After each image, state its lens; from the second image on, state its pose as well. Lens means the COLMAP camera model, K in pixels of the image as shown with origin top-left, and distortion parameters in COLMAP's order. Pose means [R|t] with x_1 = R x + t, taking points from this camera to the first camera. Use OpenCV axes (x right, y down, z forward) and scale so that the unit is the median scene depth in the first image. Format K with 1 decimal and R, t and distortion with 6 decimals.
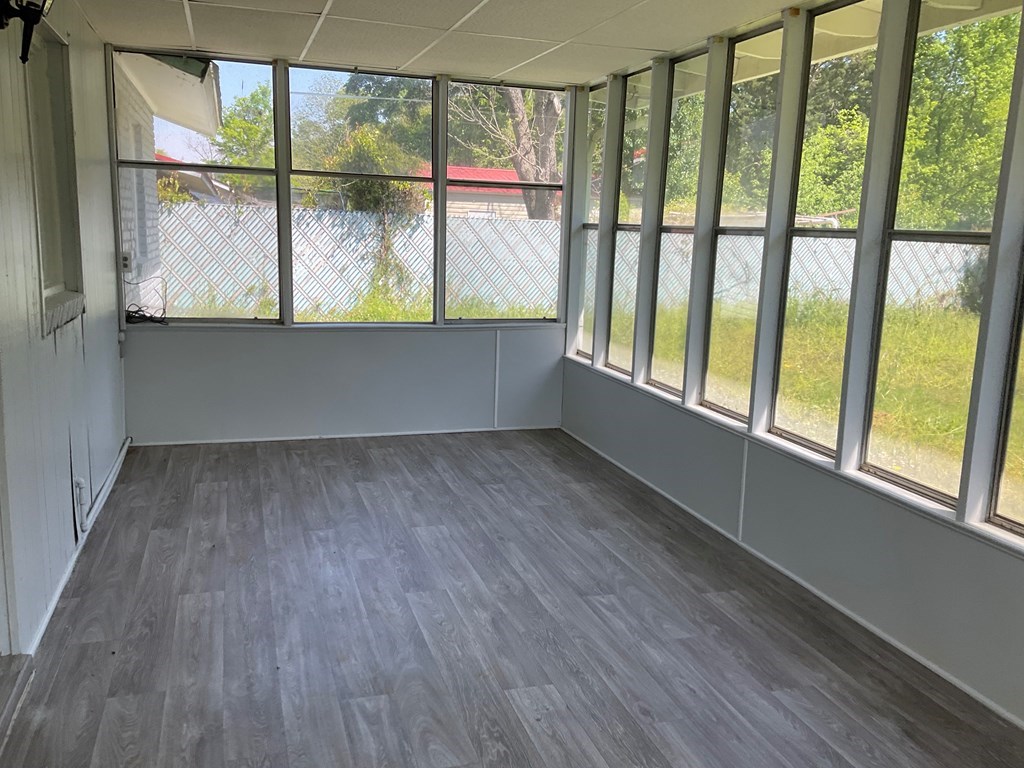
lens RADIAL K [[845.1, 0, 517.1], [0, 845.1, 382.7], [0, 0, 1]] dist [0.063266, -0.102684]
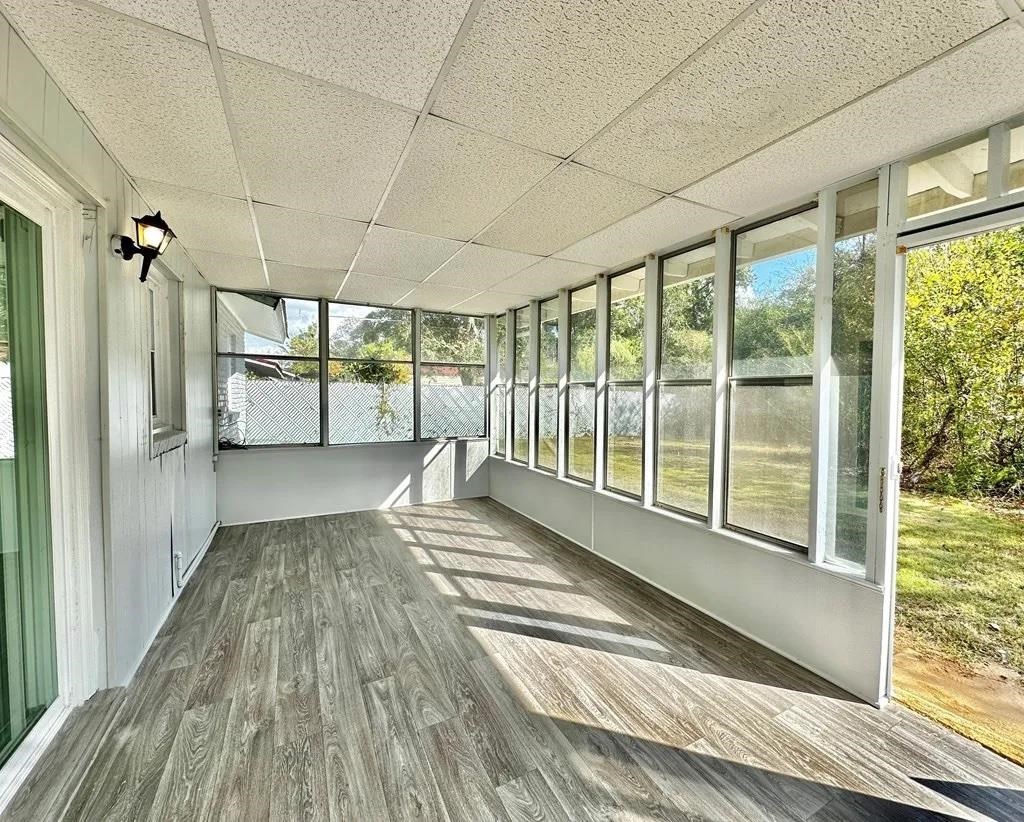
lens RADIAL K [[435.1, 0, 551.4], [0, 435.1, 411.2], [0, 0, 1]] dist [0.000184, -0.000081]
pose [[0.976466, -0.031911, 0.213299, -0.017612], [0.060760, 0.989637, -0.130101, 0.005725], [-0.206937, 0.139999, 0.968286, 0.072991]]
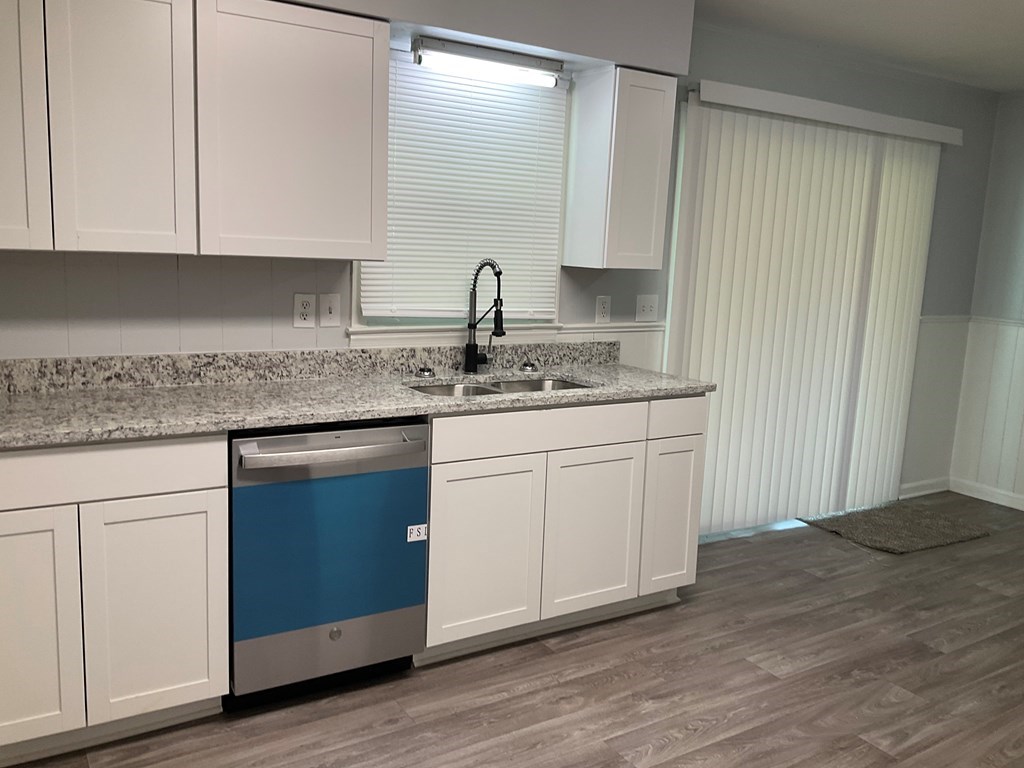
lens RADIAL K [[845.1, 0, 516.5], [0, 845.1, 381.7], [0, 0, 1]] dist [0.063266, -0.102684]
pose [[-0.243879, -0.208390, 0.947152, -0.424954], [0.117292, 0.963134, 0.242107, -0.250198], [-0.962687, 0.170138, -0.210446, 1.275080]]
